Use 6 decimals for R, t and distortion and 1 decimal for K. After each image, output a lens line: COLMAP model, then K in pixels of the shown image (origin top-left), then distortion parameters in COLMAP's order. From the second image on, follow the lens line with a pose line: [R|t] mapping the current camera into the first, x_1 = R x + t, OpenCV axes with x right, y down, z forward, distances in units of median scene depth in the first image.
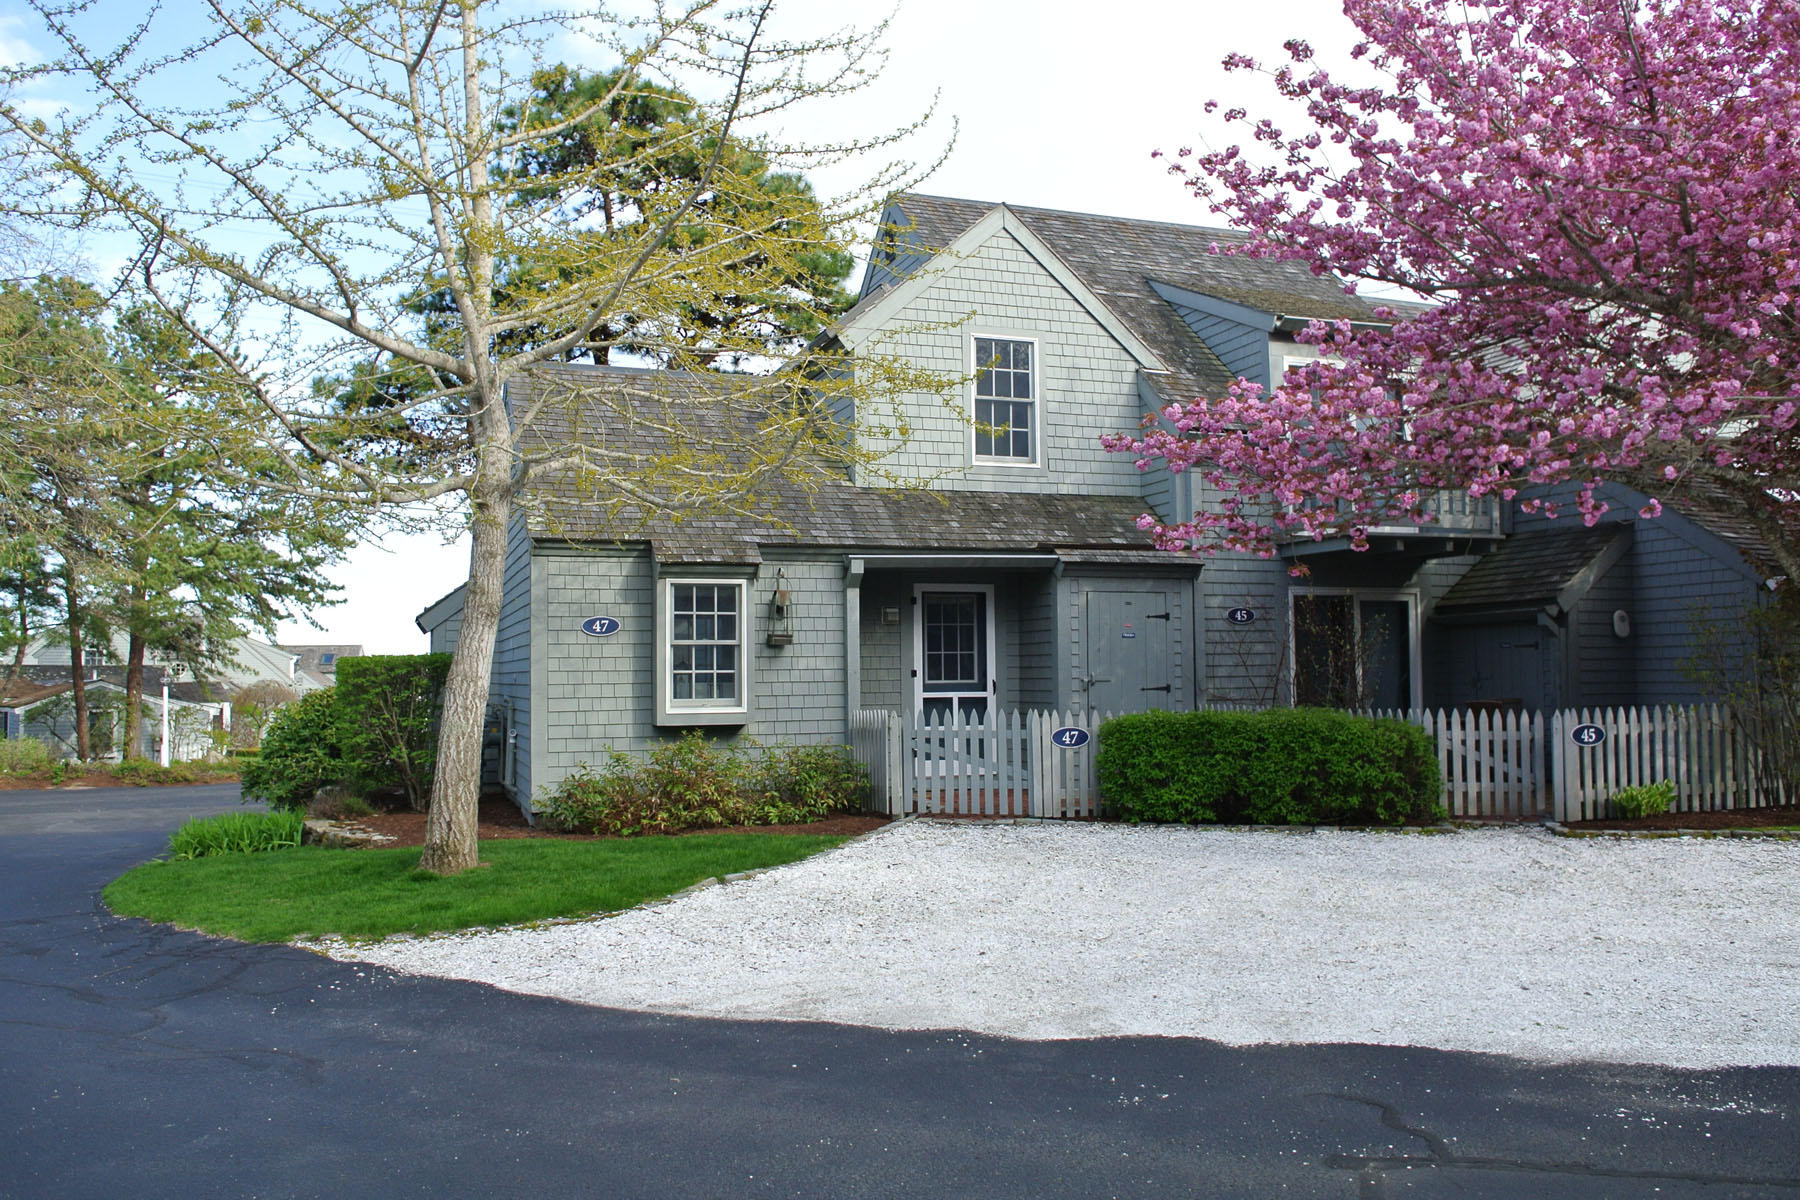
lens RADIAL K [[1420.9, 0, 879.7], [0, 1420.9, 607.7], [0, 0, 1]] dist [-0.083377, 0.076985]
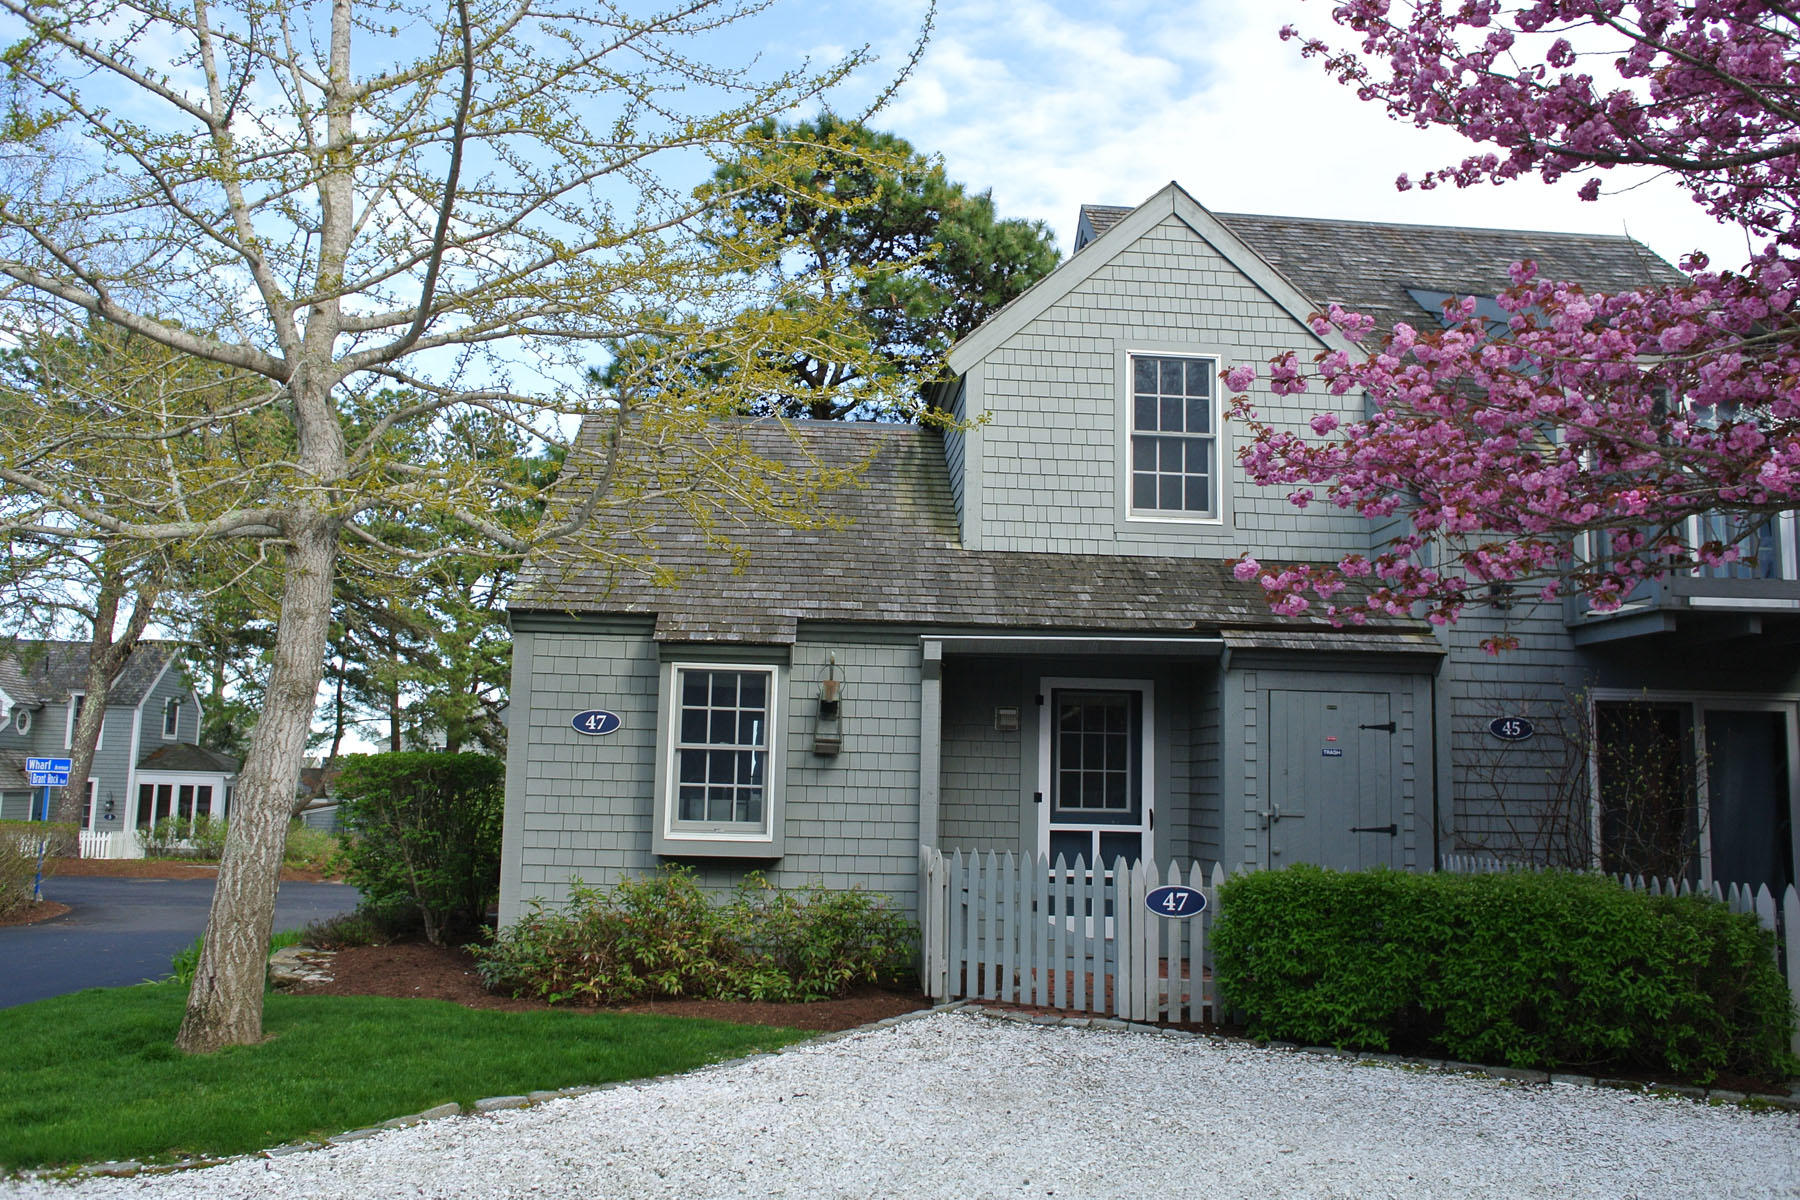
lens RADIAL K [[1408.2, 0, 896.2], [0, 1408.2, 605.7], [0, 0, 1]] dist [-0.087545, 0.073638]
pose [[0.963305, -0.001866, -0.268403, 0.167552], [-0.020534, 0.996533, -0.080625, 0.007612], [0.267623, 0.083178, 0.959927, 0.290157]]
